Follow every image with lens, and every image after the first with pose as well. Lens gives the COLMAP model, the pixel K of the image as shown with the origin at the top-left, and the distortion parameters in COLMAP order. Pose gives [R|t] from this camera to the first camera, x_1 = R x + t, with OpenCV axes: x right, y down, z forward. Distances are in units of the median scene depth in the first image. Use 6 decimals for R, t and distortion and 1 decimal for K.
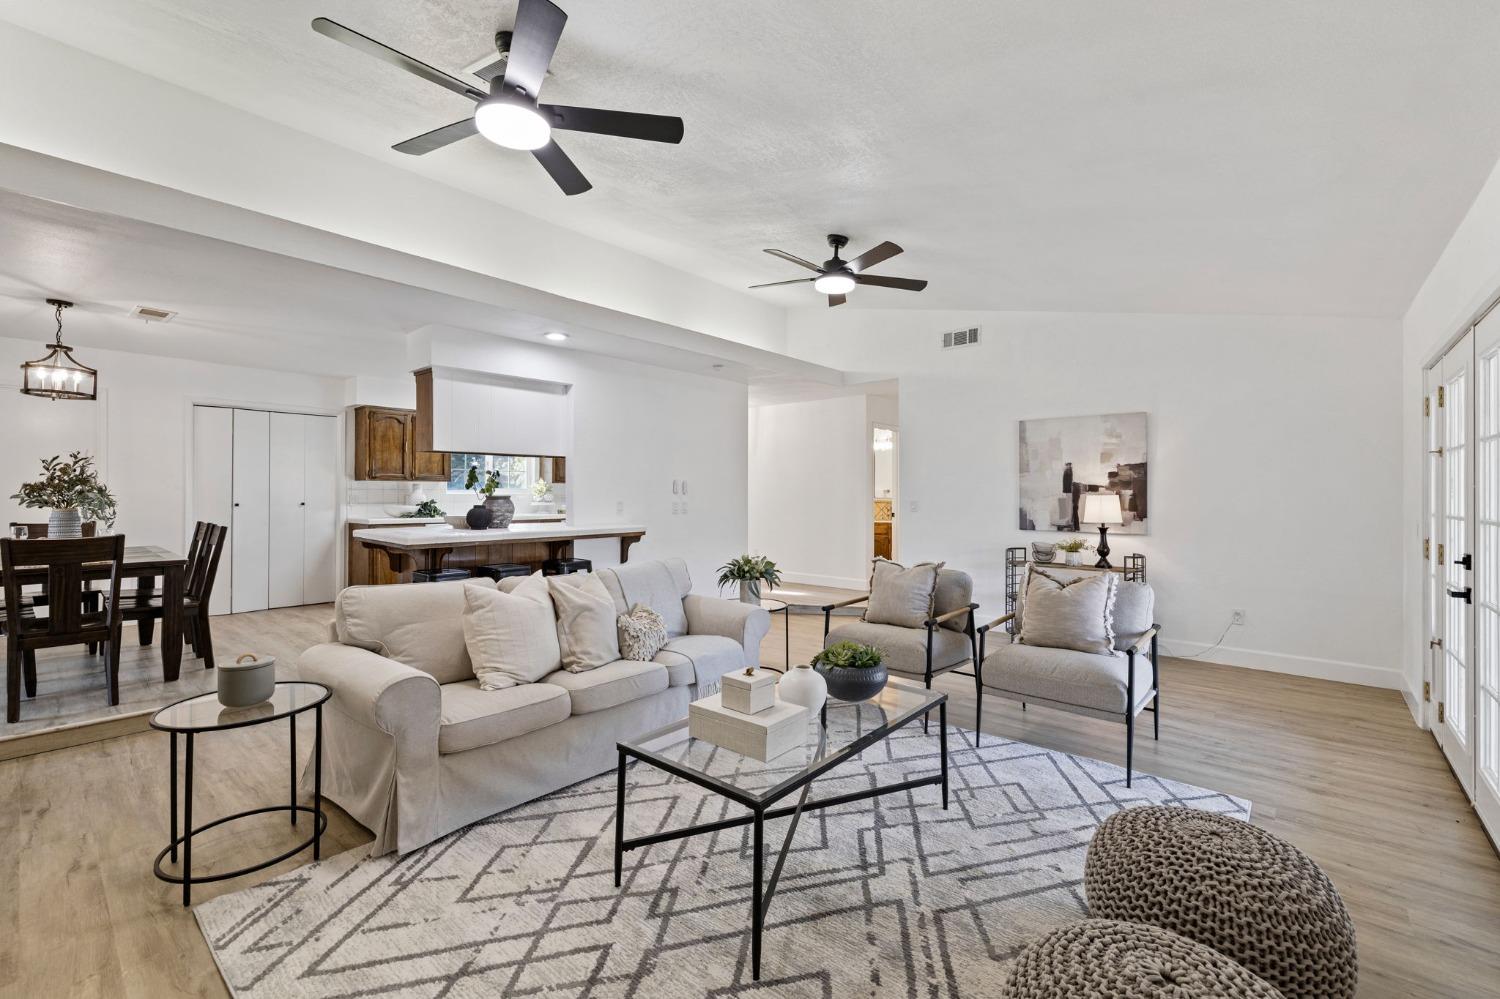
lens RADIAL K [[637.2, 0, 749.6], [0, 637.2, 489.7], [0, 0, 1]] dist [0.002039, 0.000248]
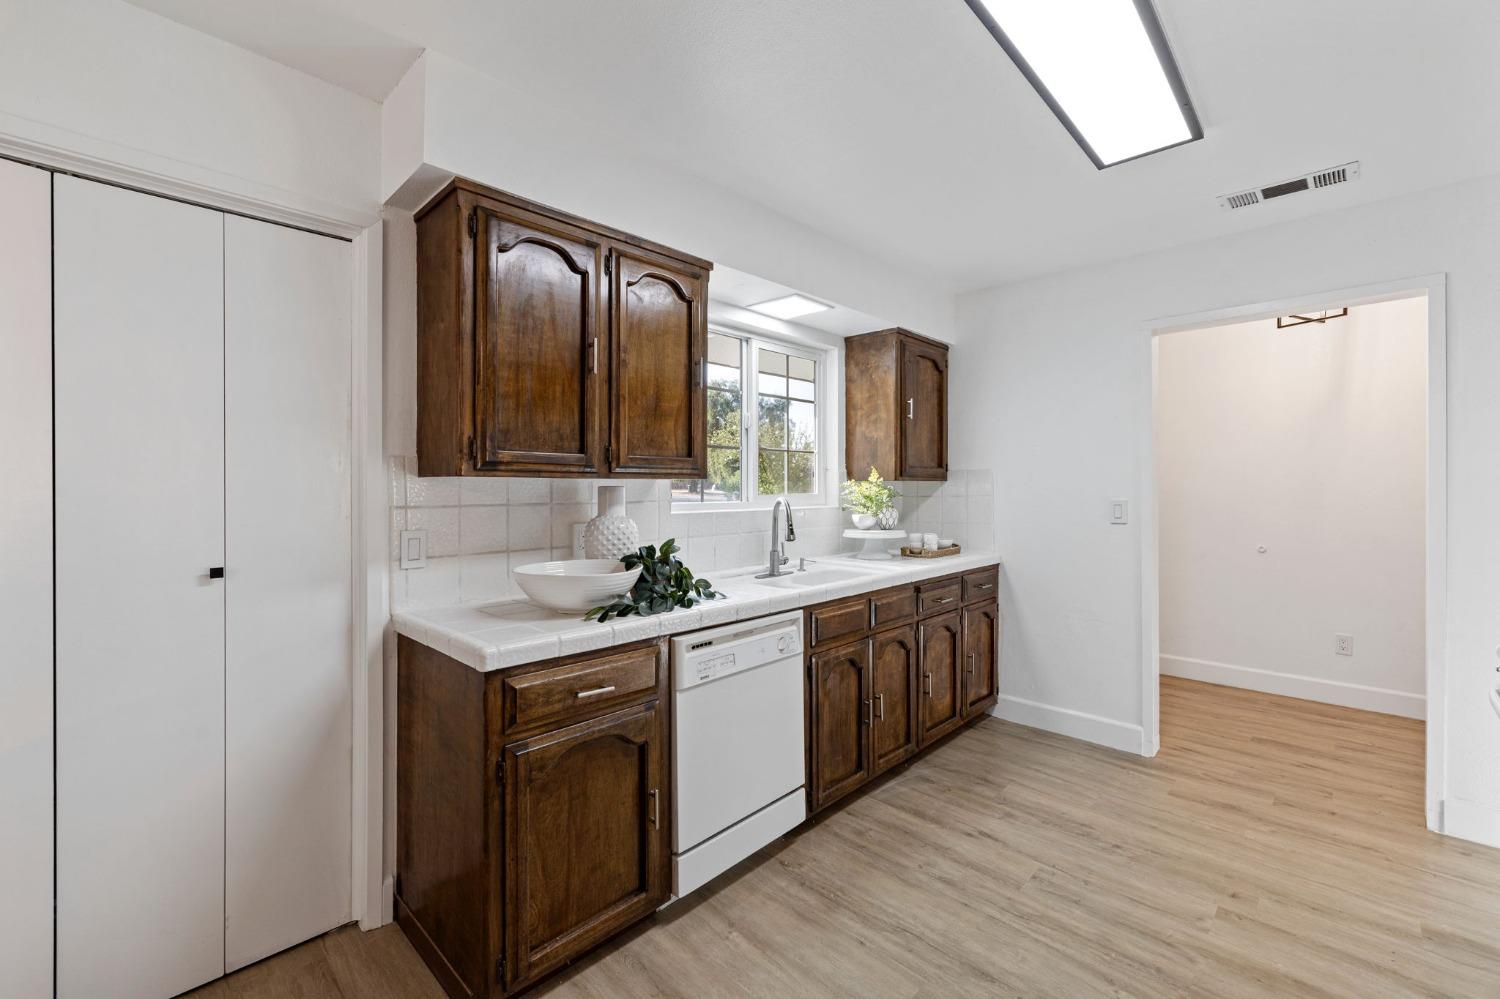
lens RADIAL K [[637.2, 0, 748.7], [0, 637.2, 487.5], [0, 0, 1]] dist [0.002039, 0.000248]
pose [[0.998666, -0.002118, -0.051591, -0.552591], [0.002706, 0.999932, 0.011324, -0.014863], [0.051564, -0.011449, 0.998604, 0.876249]]
